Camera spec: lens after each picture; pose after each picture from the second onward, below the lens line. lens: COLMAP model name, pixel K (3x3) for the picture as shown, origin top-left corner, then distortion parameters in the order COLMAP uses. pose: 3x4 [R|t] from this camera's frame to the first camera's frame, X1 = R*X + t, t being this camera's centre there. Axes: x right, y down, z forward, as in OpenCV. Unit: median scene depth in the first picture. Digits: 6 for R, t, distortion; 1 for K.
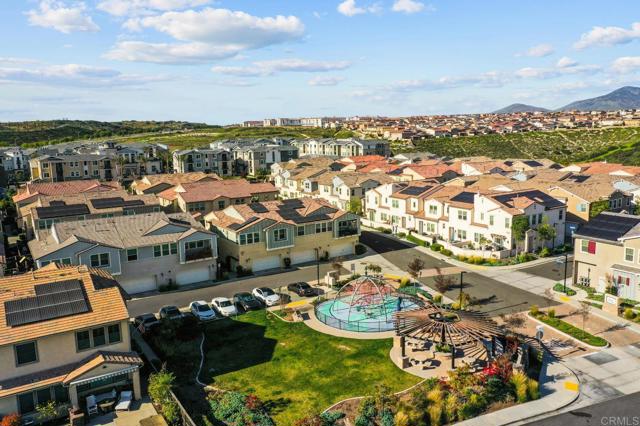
lens RADIAL K [[501.9, 0, 320.5], [0, 501.9, 209.6], [0, 0, 1]] dist [0.010247, 0.006951]
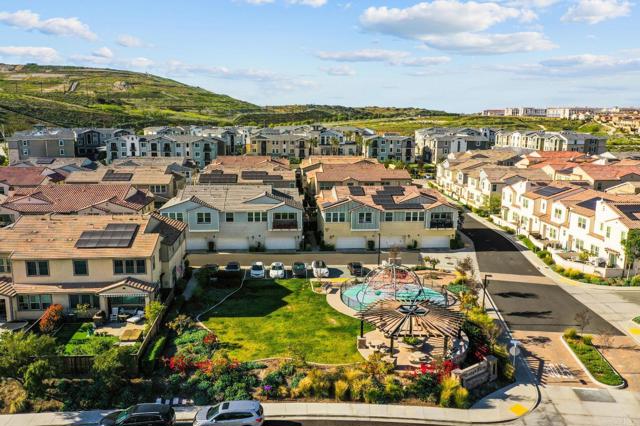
lens RADIAL K [[501.9, 0, 320.5], [0, 501.9, 209.6], [0, 0, 1]] dist [0.010247, 0.006951]
pose [[0.888664, 0.114890, -0.443933, 0.267899], [-0.104072, 0.993374, 0.048753, -0.007224], [0.446593, 0.002876, 0.894733, 0.013237]]
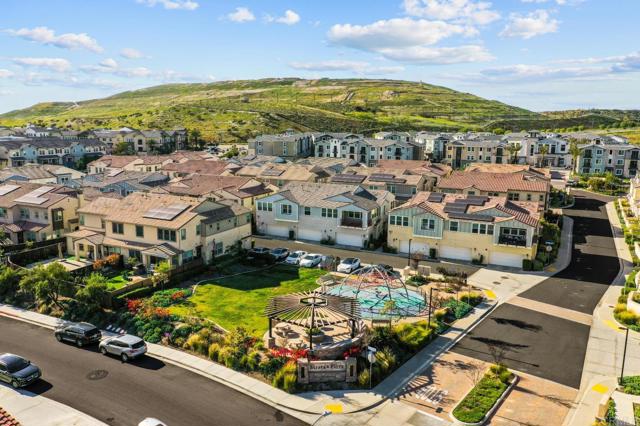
lens RADIAL K [[501.9, 0, 320.5], [0, 501.9, 209.6], [0, 0, 1]] dist [0.010247, 0.006951]
pose [[0.522669, 0.177636, -0.833824, 0.585814], [-0.159828, 0.981127, 0.108832, -0.050244], [0.837420, 0.076385, 0.541196, 0.225197]]
